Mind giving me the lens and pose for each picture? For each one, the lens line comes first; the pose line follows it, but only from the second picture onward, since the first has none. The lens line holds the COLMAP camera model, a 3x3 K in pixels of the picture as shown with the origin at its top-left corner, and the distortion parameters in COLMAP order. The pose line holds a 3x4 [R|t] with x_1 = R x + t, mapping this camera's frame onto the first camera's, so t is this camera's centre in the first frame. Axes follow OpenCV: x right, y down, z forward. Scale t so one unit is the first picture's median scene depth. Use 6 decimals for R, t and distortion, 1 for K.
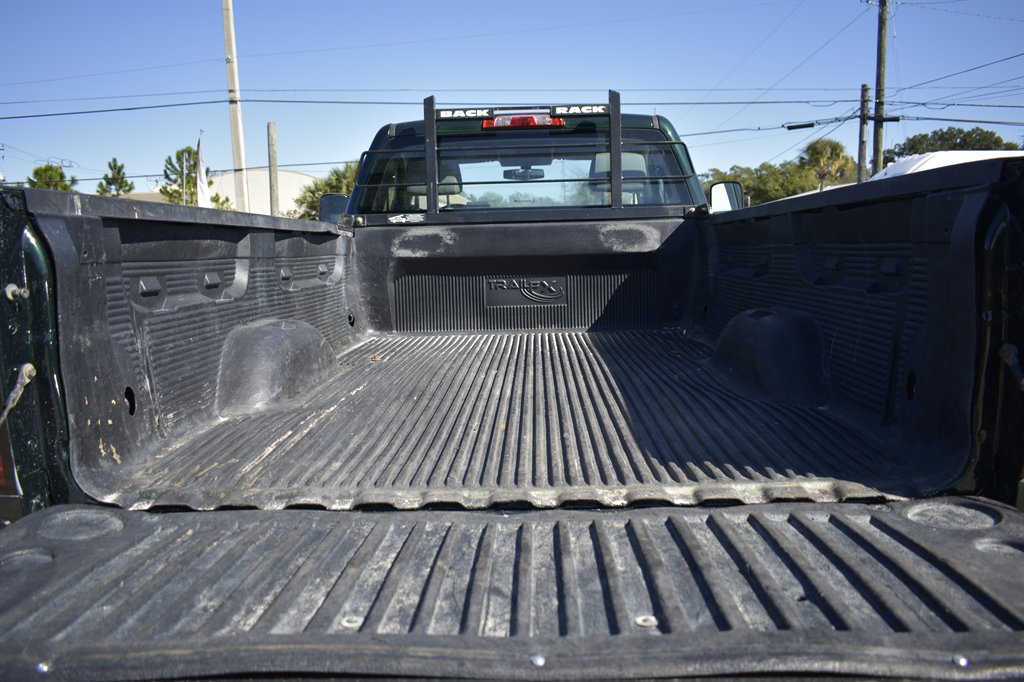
lens RADIAL K [[780.7, 0, 514.2], [0, 780.7, 337.7], [0, 0, 1]] dist [-0.015595, 0.006403]
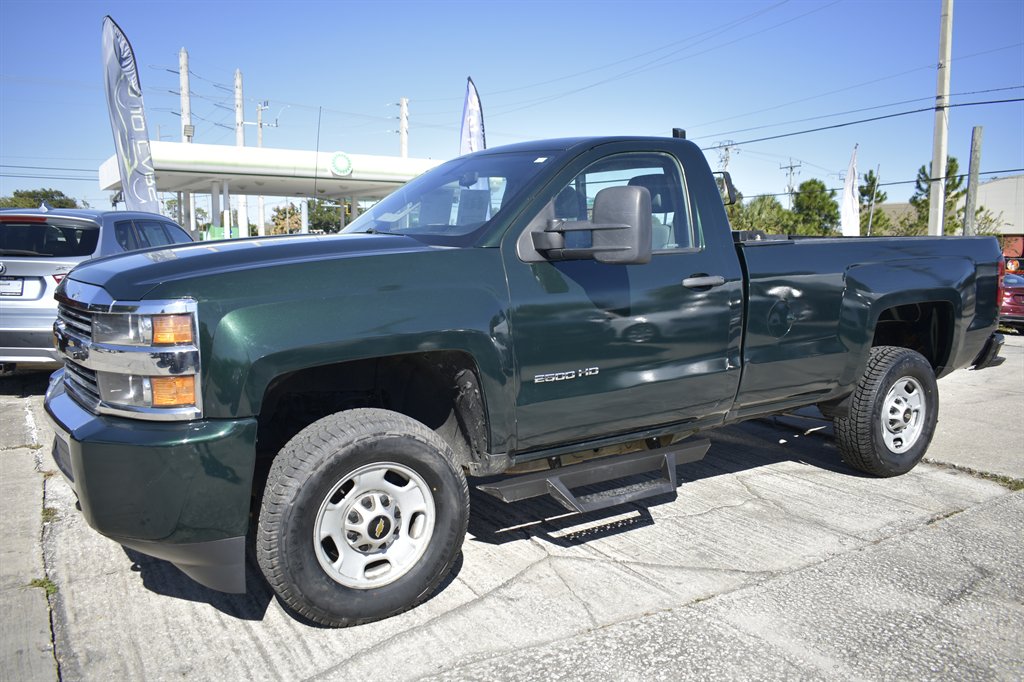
lens RADIAL K [[780.7, 0, 518.5], [0, 780.7, 343.2], [0, 0, 1]] dist [-0.015595, 0.006403]
pose [[0.584750, 0.129293, -0.800844, 0.962300], [-0.132931, 0.989144, 0.062631, -0.056892], [0.800248, 0.069833, 0.595589, 0.251209]]
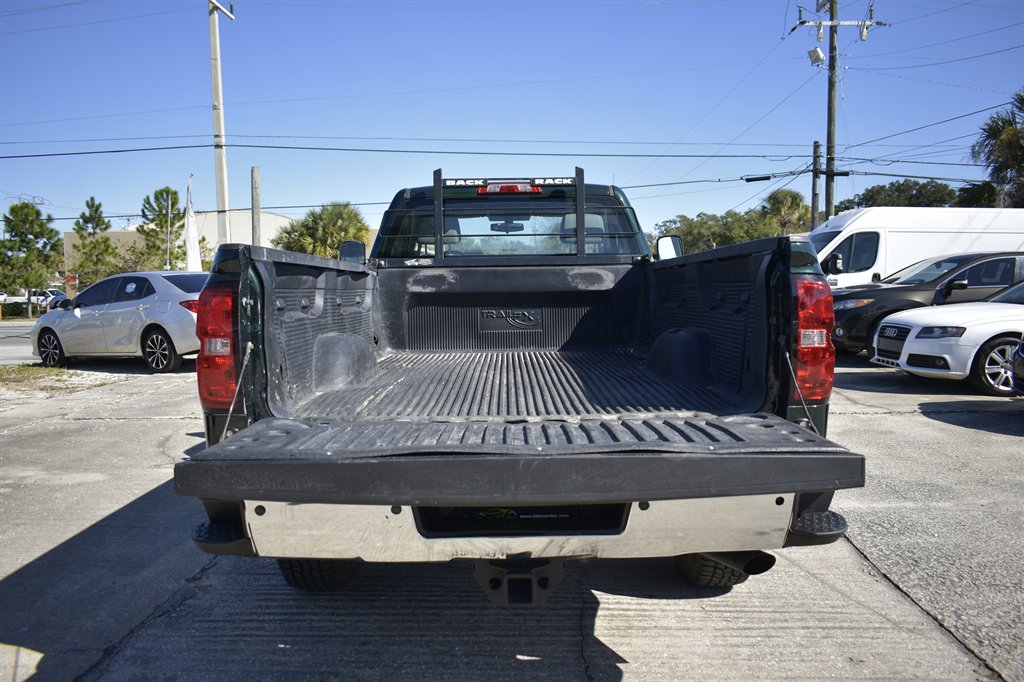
lens RADIAL K [[780.7, 0, 513.5], [0, 780.7, 341.9], [0, 0, 1]] dist [-0.015595, 0.006403]
pose [[0.999262, 0.009186, 0.037310, -0.027247], [-0.007360, 0.998782, -0.048799, 0.039169], [-0.037712, 0.048488, 0.998112, -0.275993]]
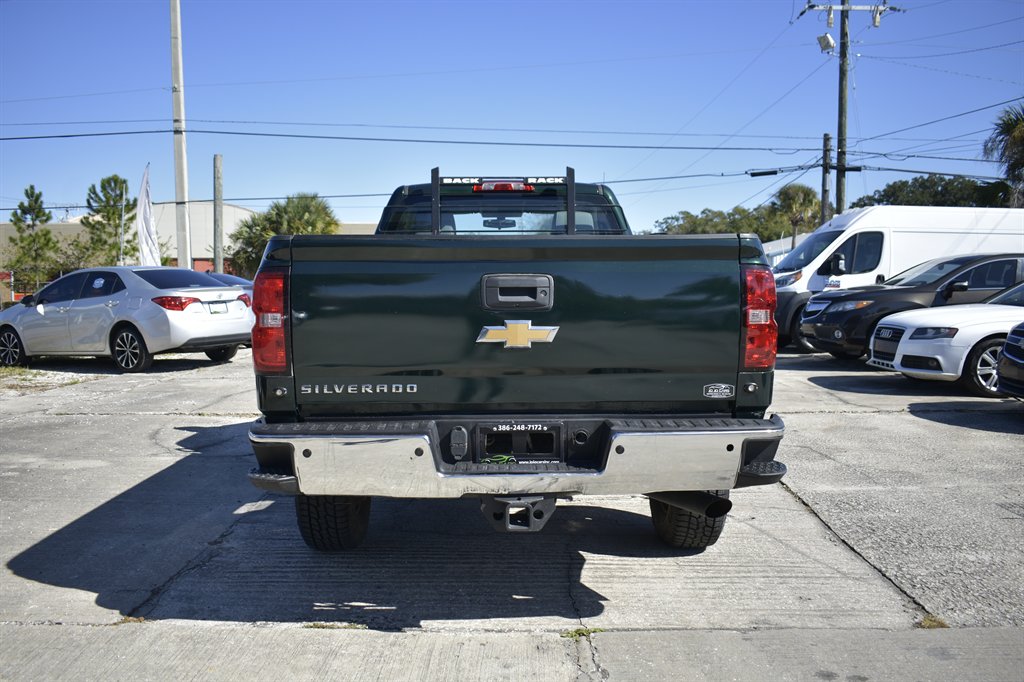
lens RADIAL K [[874.8, 0, 513.0], [0, 874.8, 342.0], [0, 0, 1]] dist [-0.015128, -0.011826]
pose [[0.998314, 0.016338, 0.055696, -0.051311], [-0.013011, 0.998138, -0.059590, 0.080642], [-0.056566, 0.058765, 0.996668, -0.490366]]
